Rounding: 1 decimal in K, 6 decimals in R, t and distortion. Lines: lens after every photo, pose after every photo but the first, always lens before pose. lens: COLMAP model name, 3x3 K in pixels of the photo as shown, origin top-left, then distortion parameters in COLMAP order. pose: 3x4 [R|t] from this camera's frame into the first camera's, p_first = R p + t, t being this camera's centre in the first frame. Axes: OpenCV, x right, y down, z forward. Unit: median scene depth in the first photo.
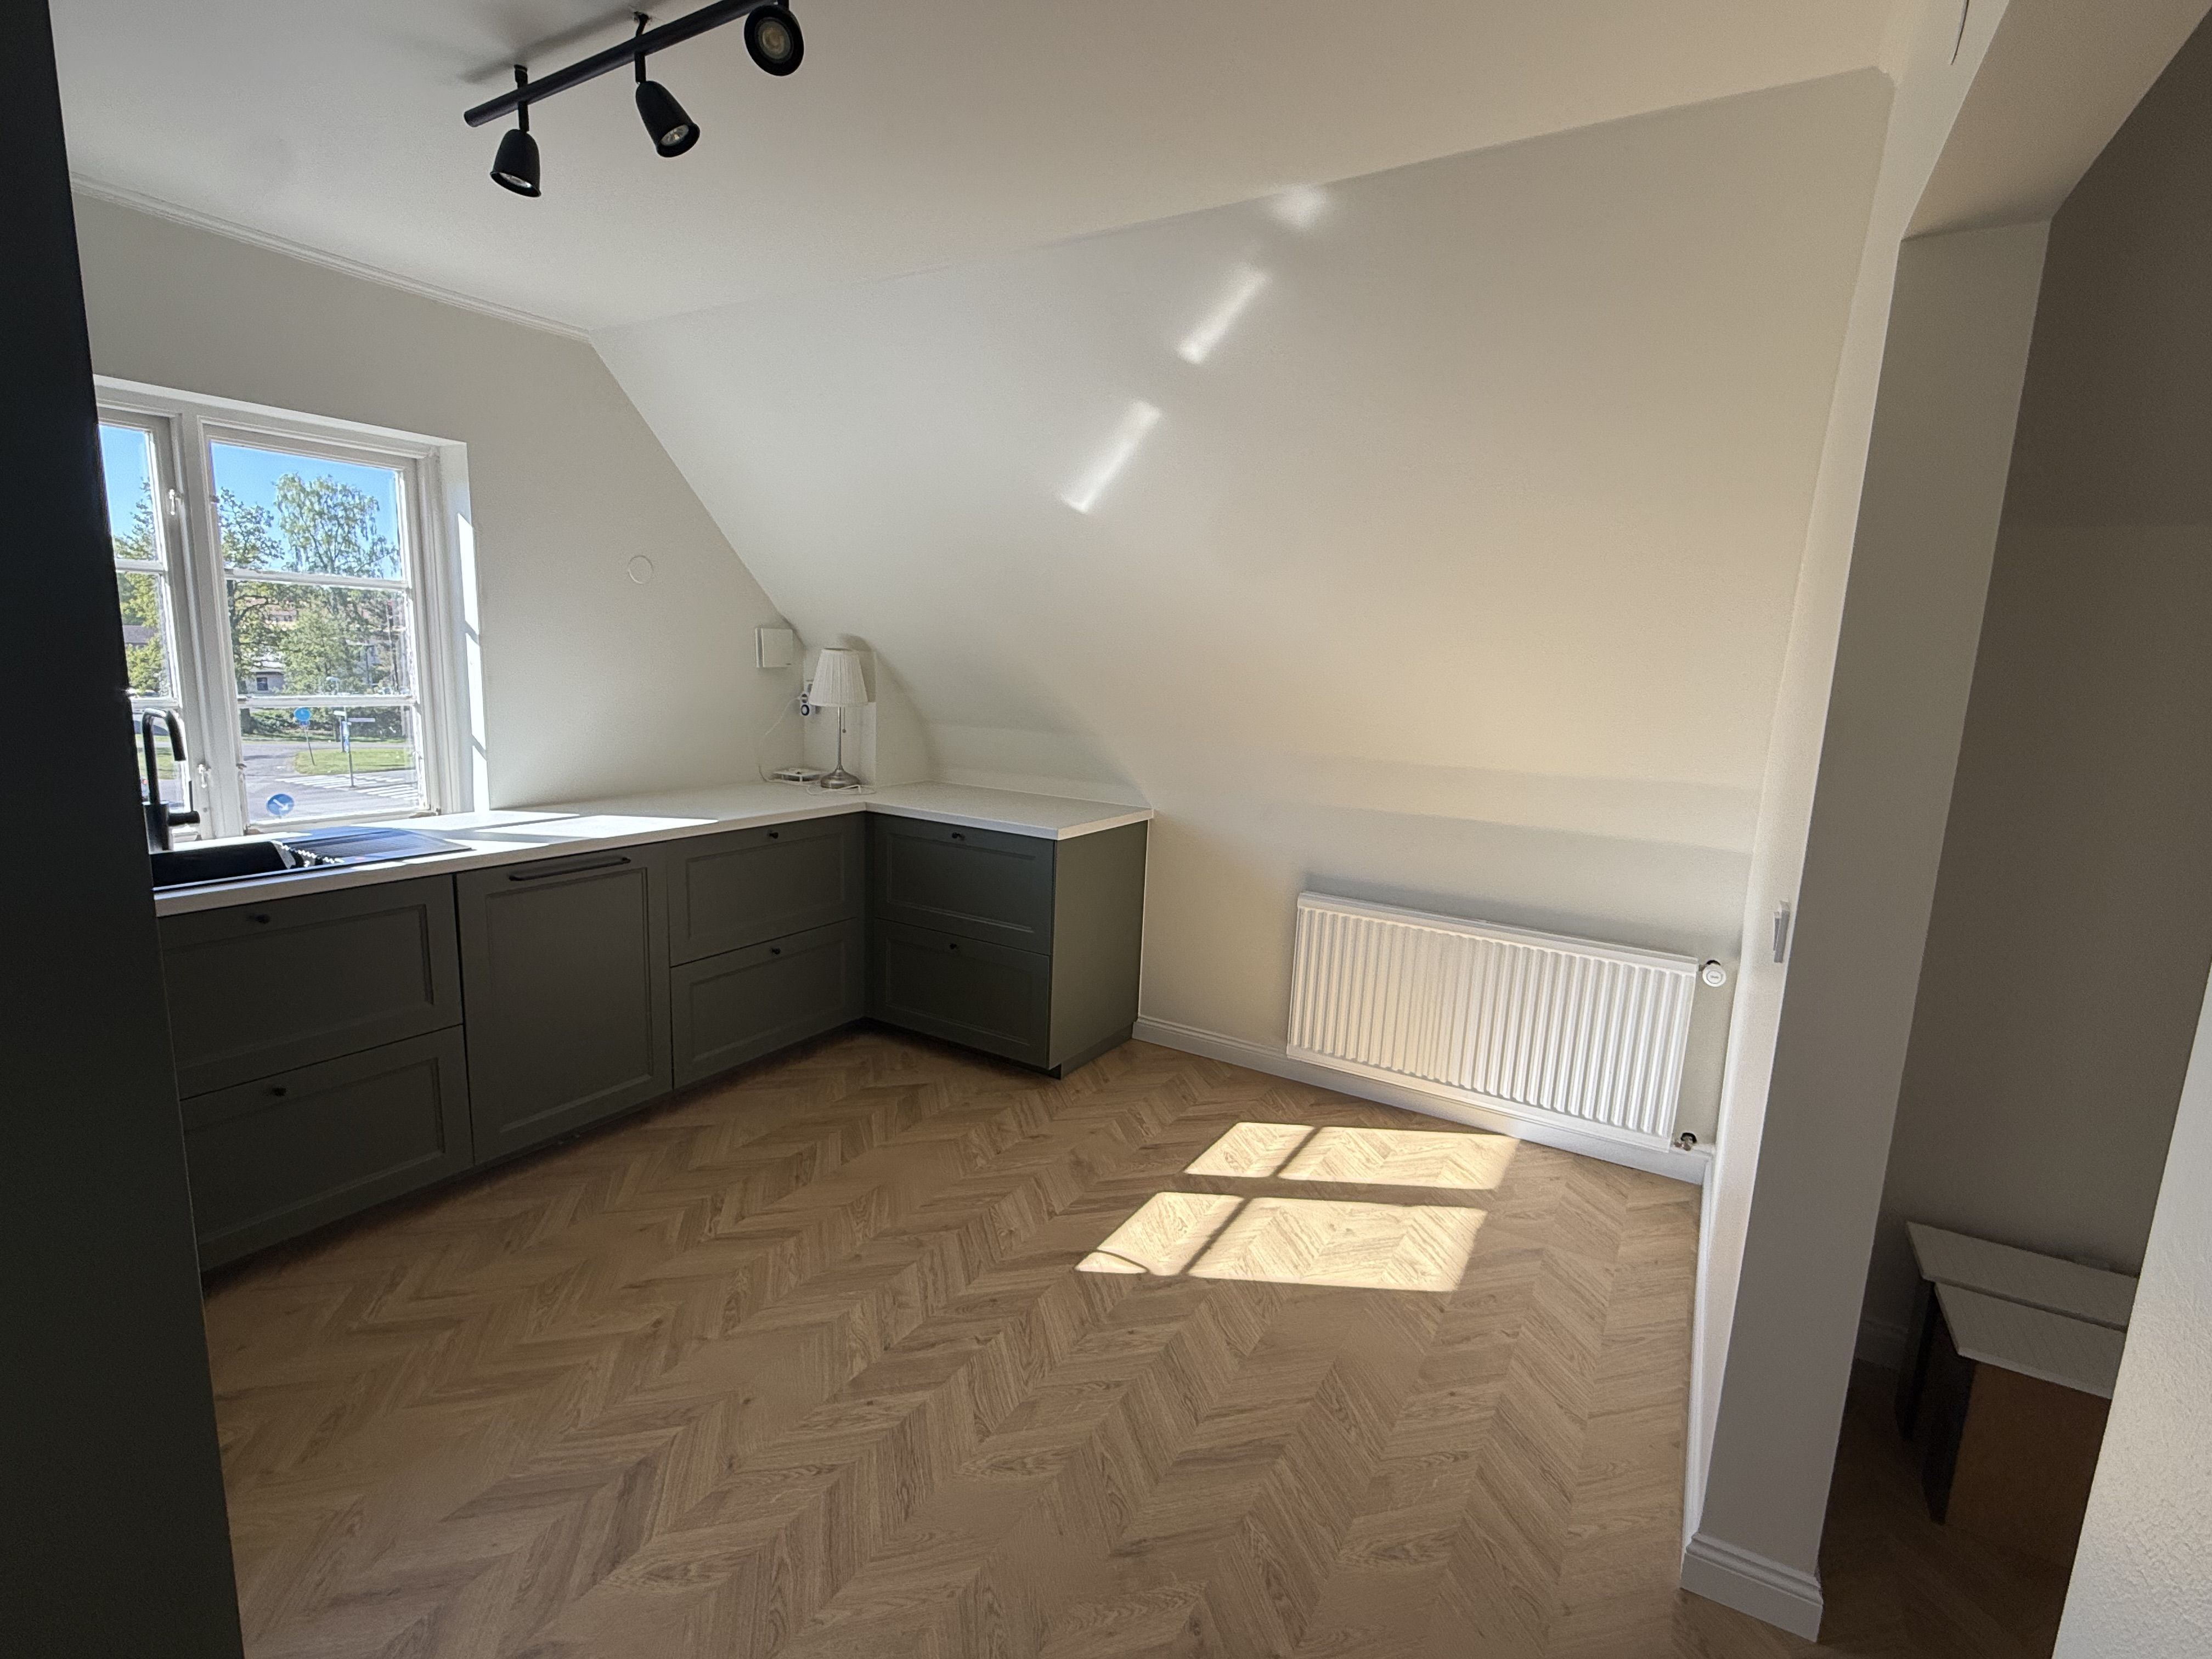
lens RADIAL K [[1021.4, 0, 1106.0], [0, 1021.4, 829.5], [0, 0, 1]] dist [-0.004587, -0.000509]
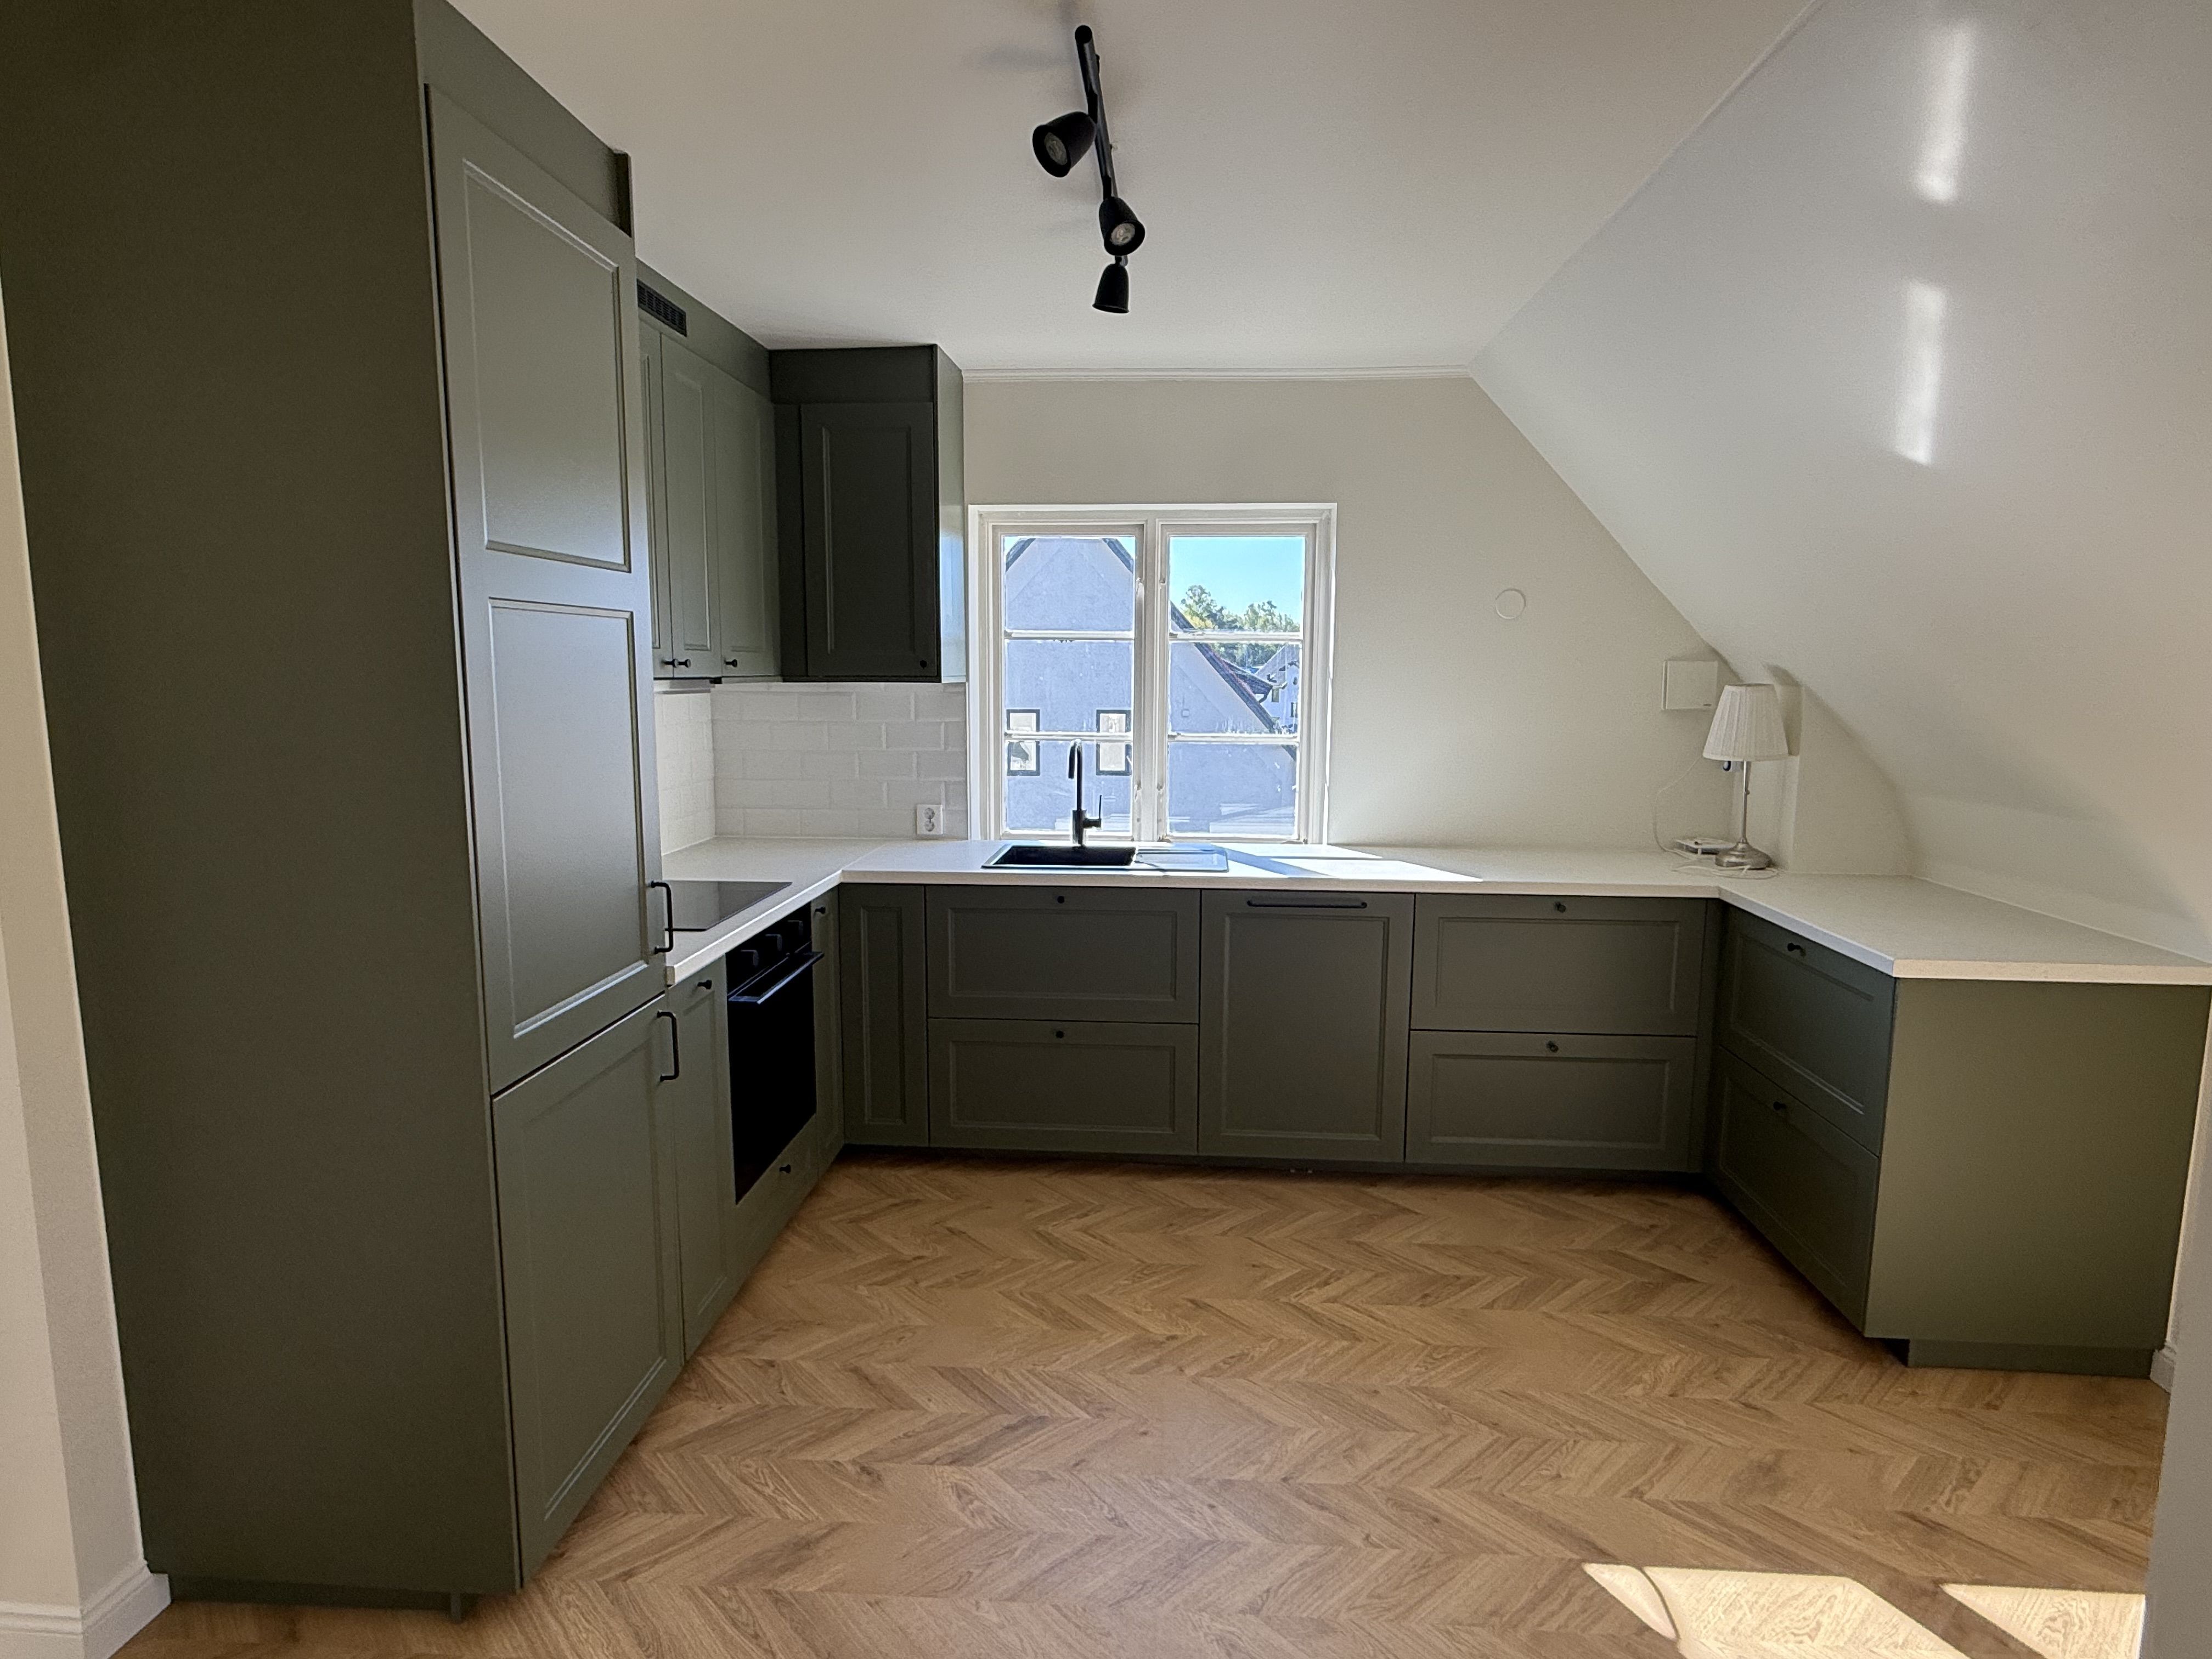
lens RADIAL K [[1217.2, 0, 1104.6], [0, 1217.2, 819.7], [0, 0, 1]] dist [-0.004419, 0.000600]
pose [[0.453911, 0.075197, -0.887869, 0.481965], [-0.137048, 0.990468, 0.013823, -0.036066], [0.880445, 0.115406, 0.459890, 0.257189]]
